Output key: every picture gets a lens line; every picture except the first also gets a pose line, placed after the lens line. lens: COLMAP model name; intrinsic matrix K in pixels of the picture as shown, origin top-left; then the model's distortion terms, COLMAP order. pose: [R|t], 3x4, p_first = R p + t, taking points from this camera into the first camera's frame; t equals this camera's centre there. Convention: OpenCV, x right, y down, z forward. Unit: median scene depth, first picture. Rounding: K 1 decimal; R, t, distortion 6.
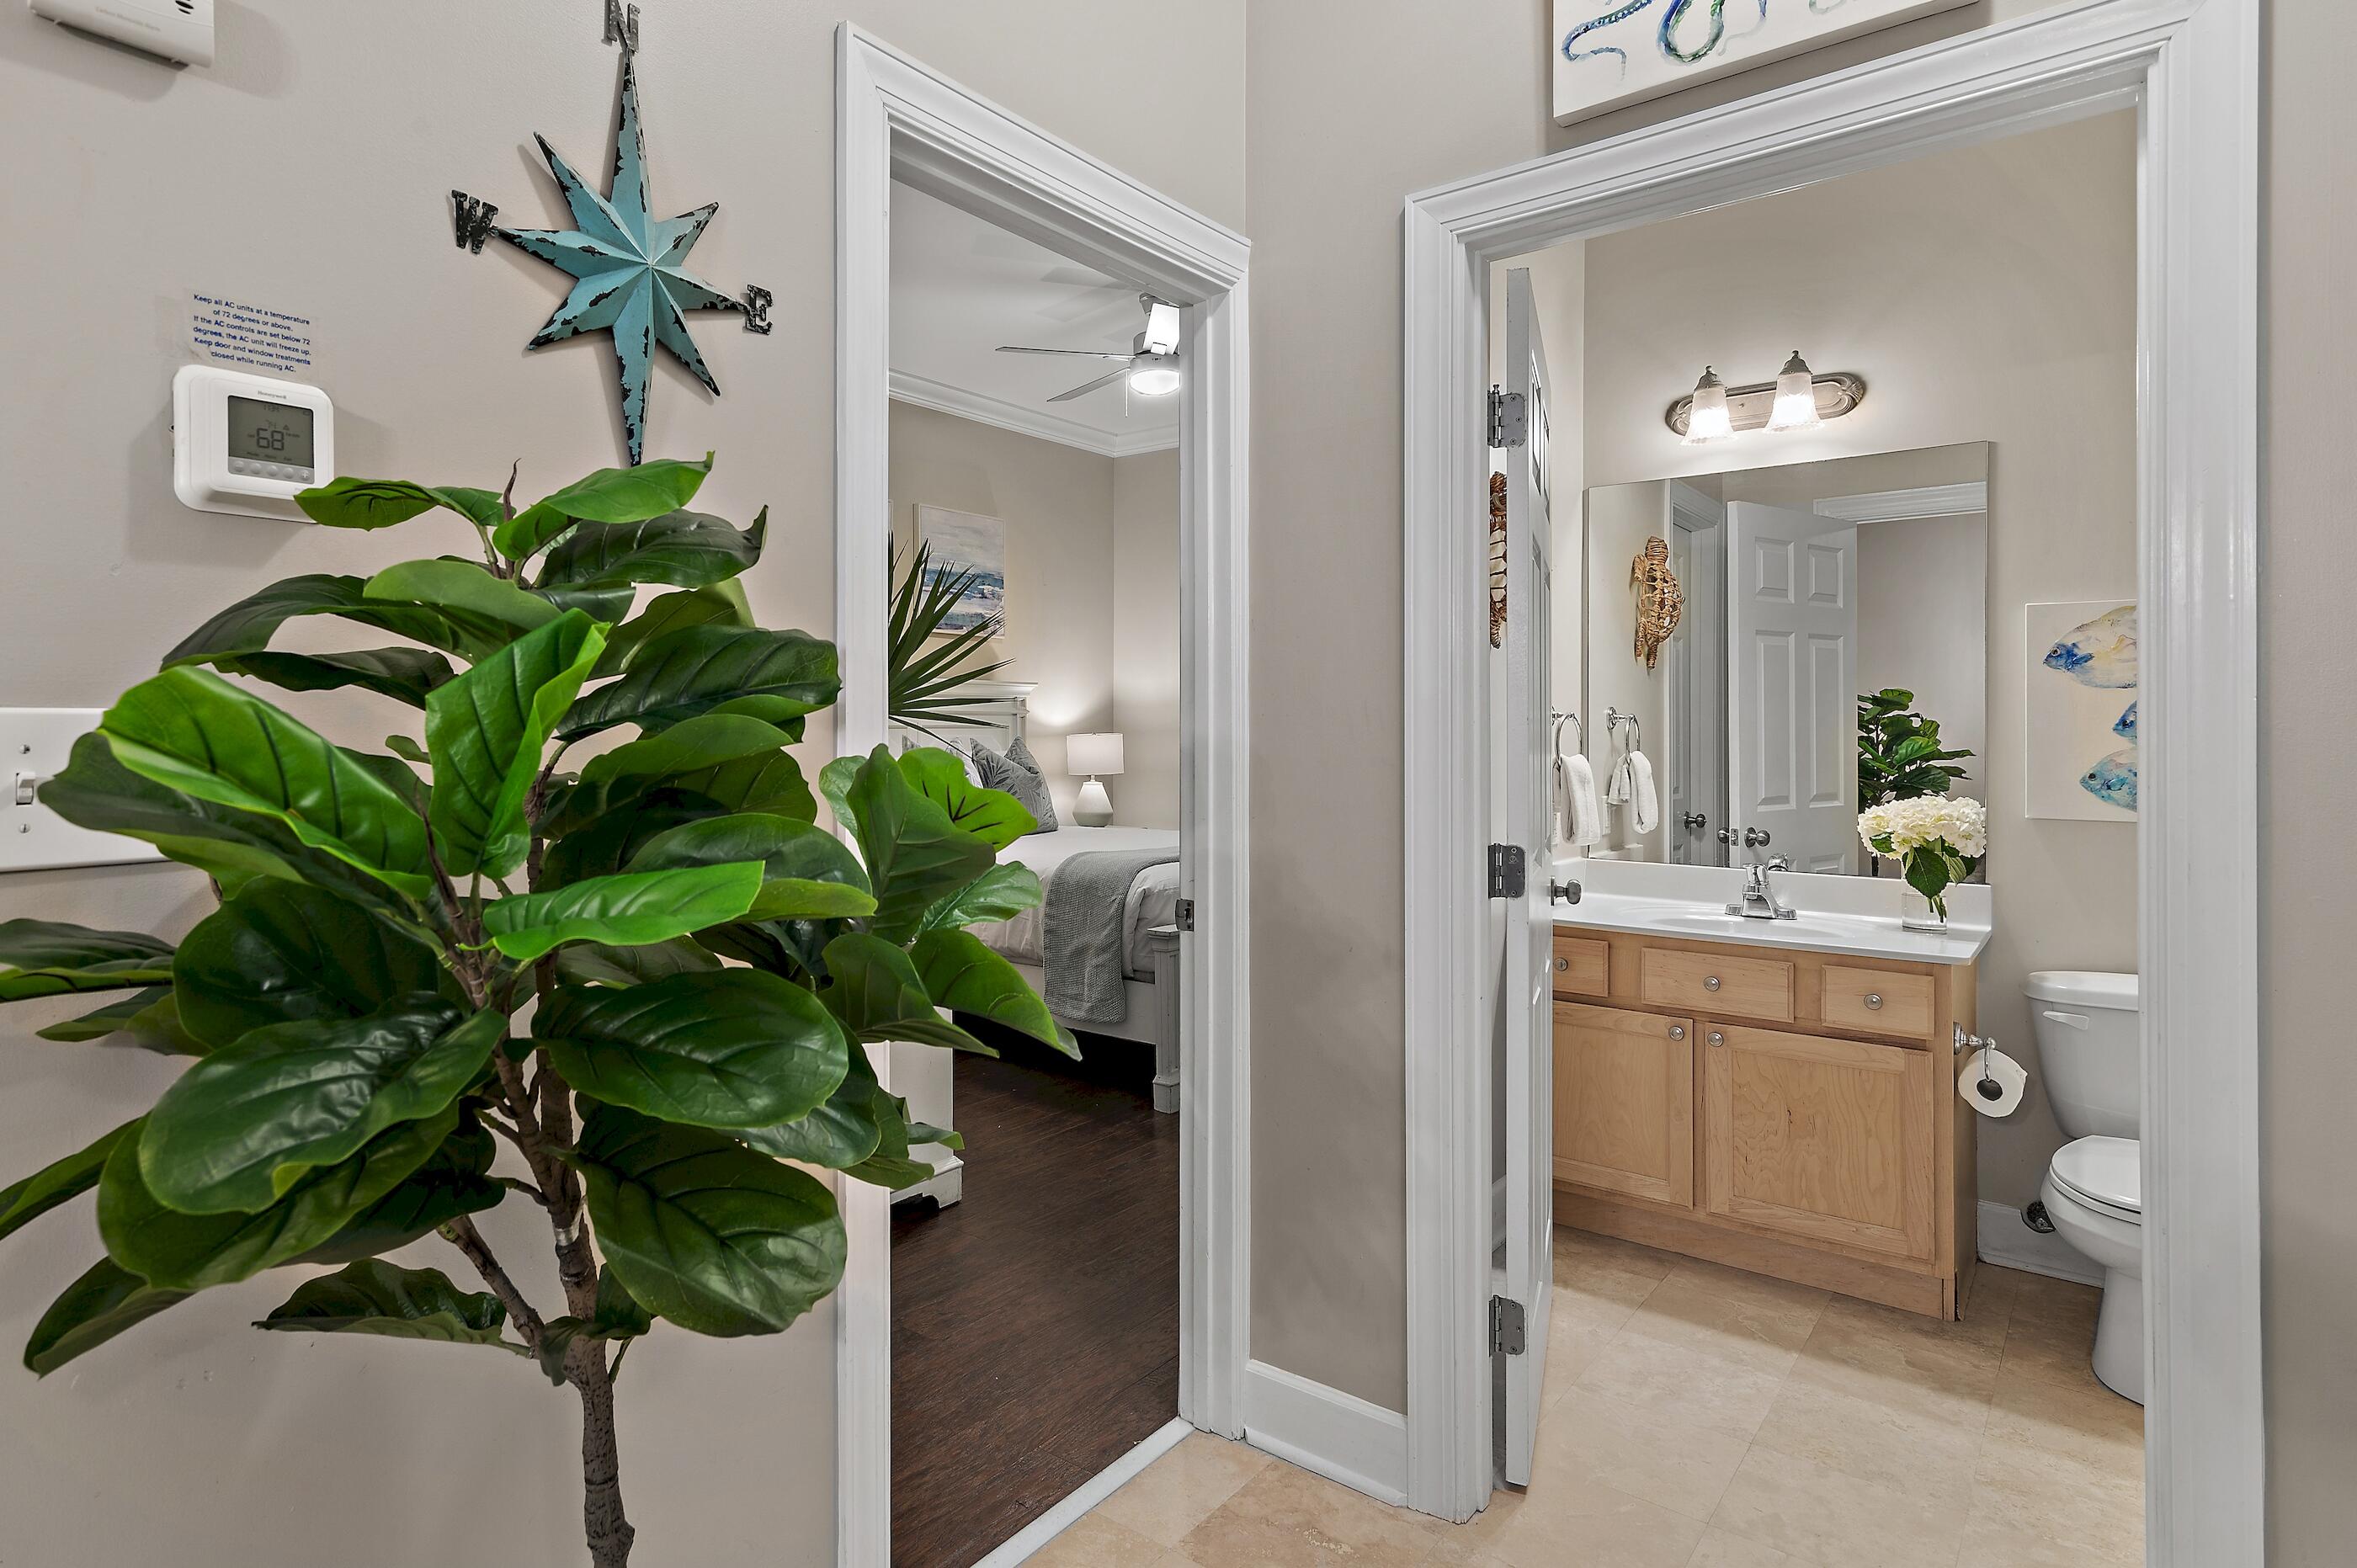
lens RADIAL K [[1252.0, 0, 1060.6], [0, 1252.0, 729.4], [0, 0, 1]] dist [0.004237, 0.000689]
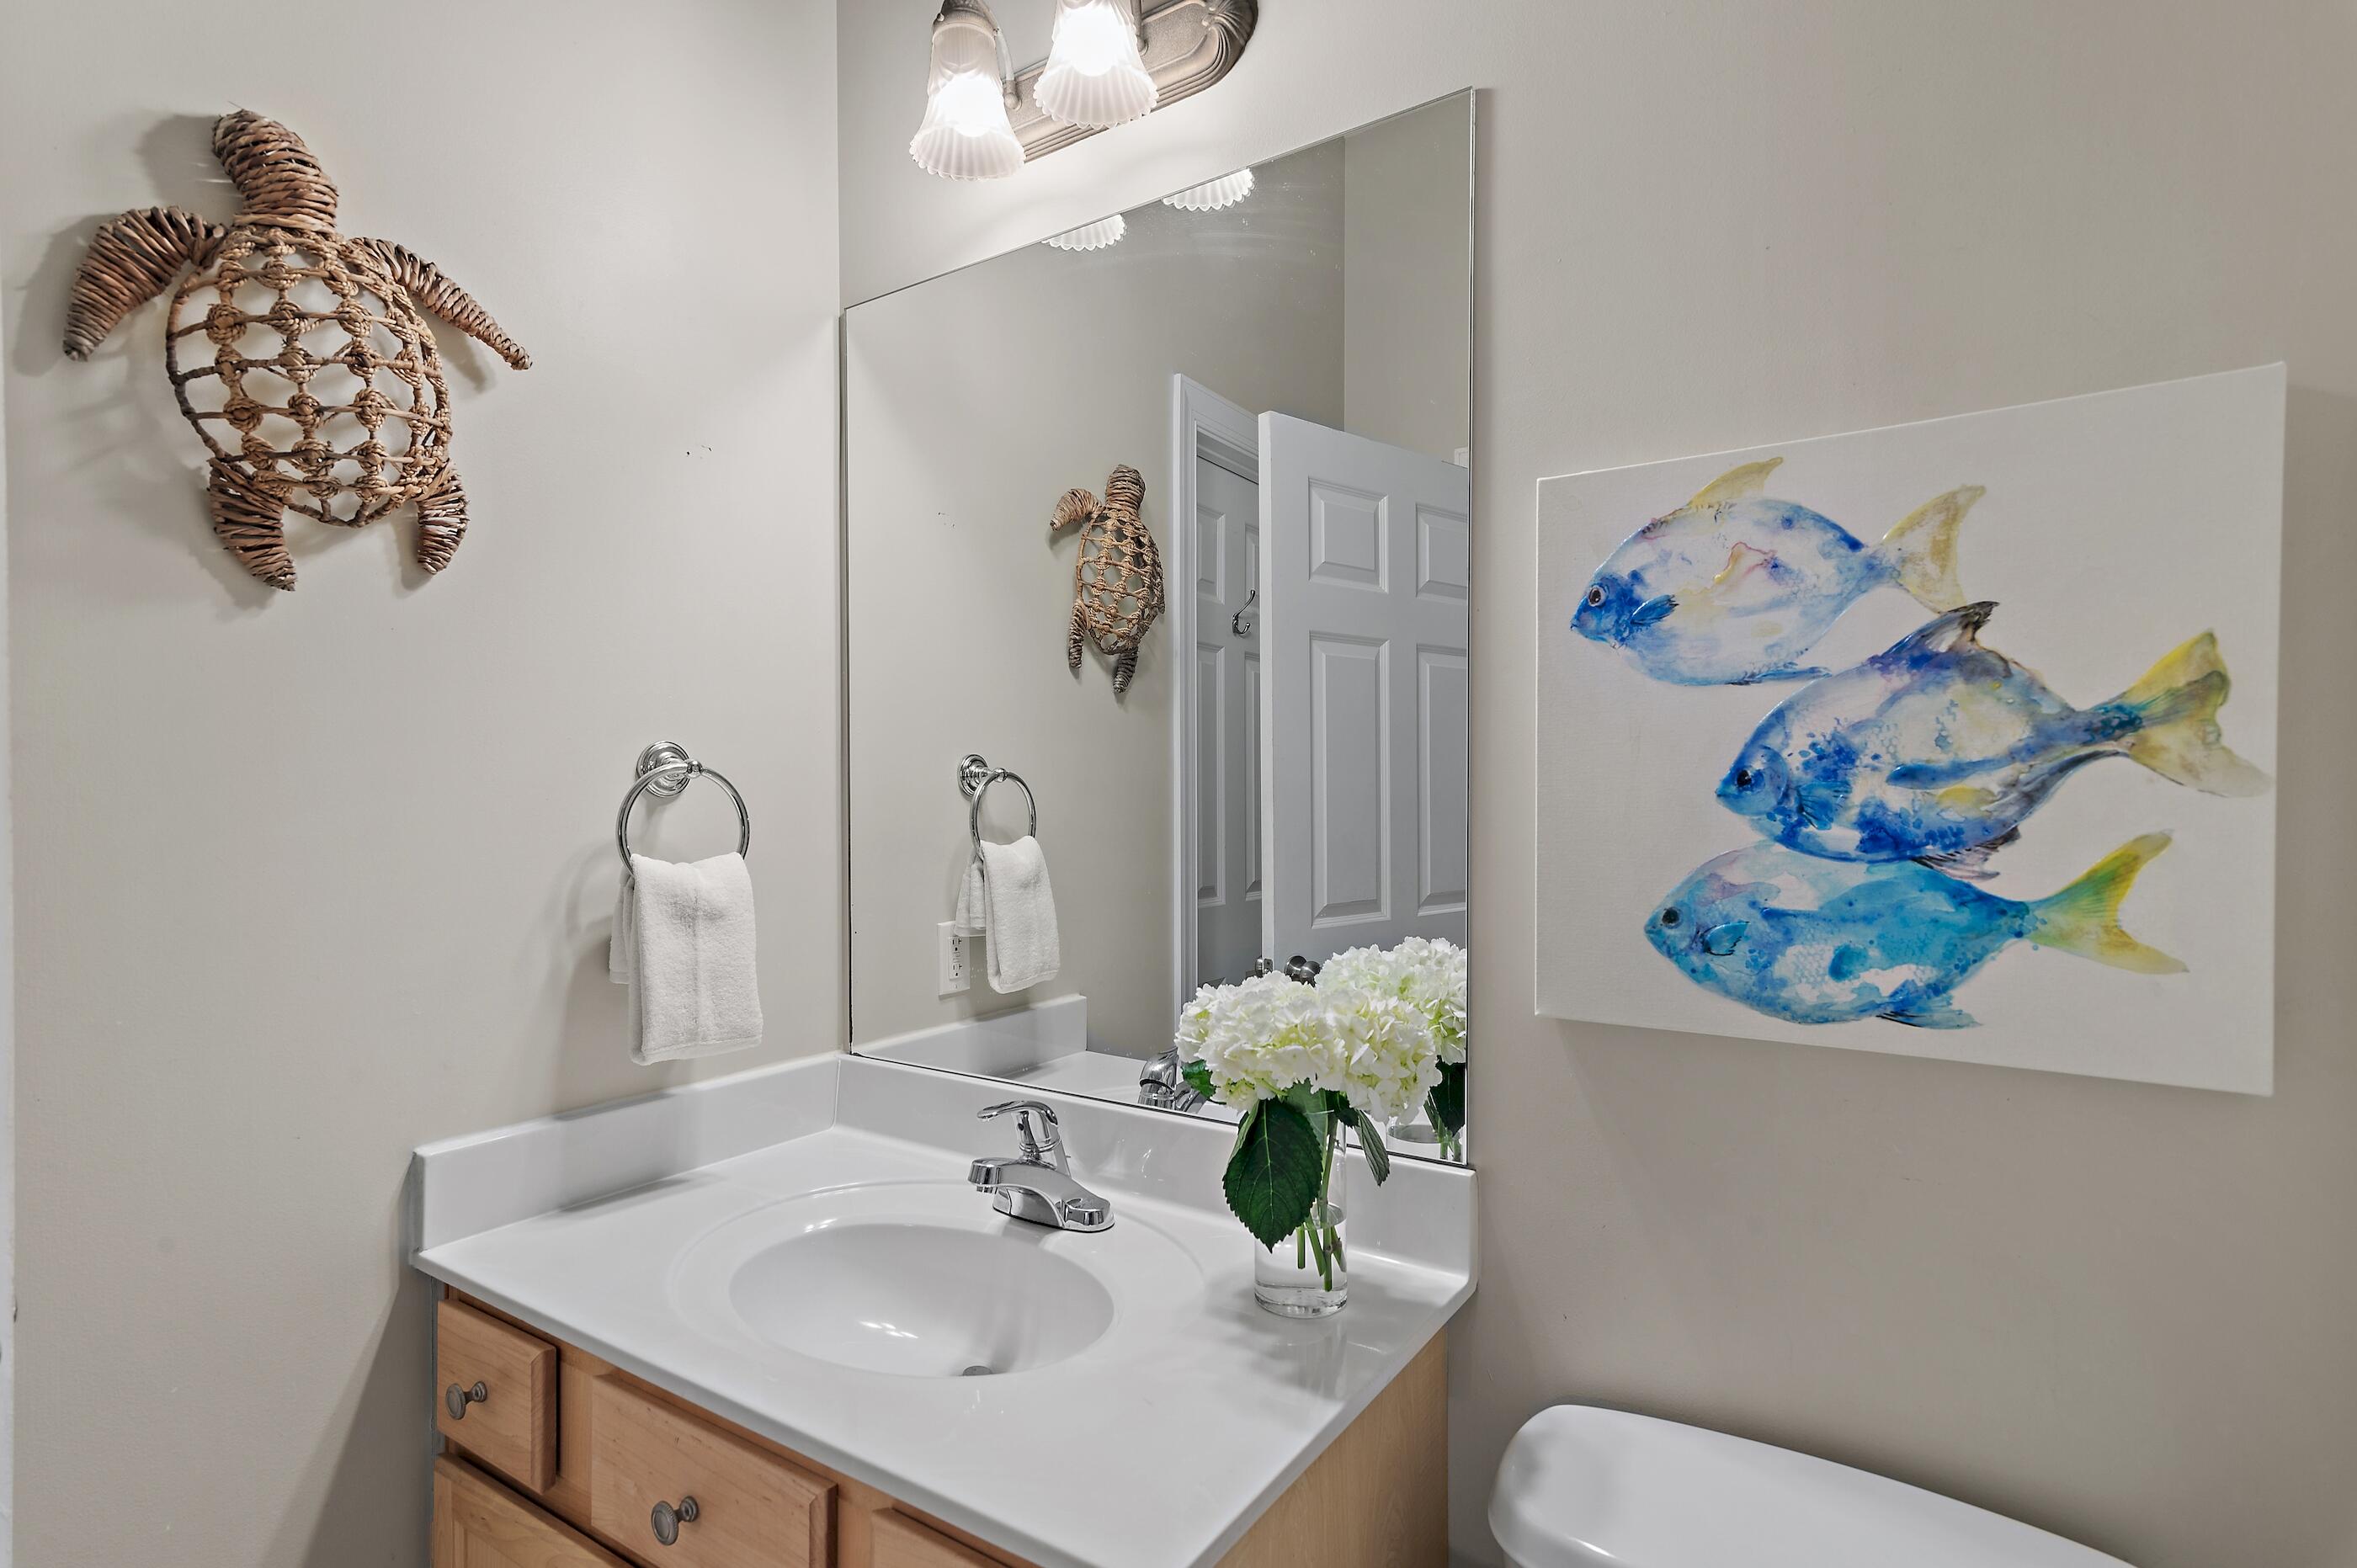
lens RADIAL K [[1149.8, 0, 1180.1], [0, 1149.8, 816.2], [0, 0, 1]] dist [0.017449, 0.000060]
pose [[0.993116, -0.008274, 0.116840, 0.623196], [0.005942, 0.999776, 0.020297, -0.001347], [-0.116982, -0.019463, 0.992943, 0.659439]]
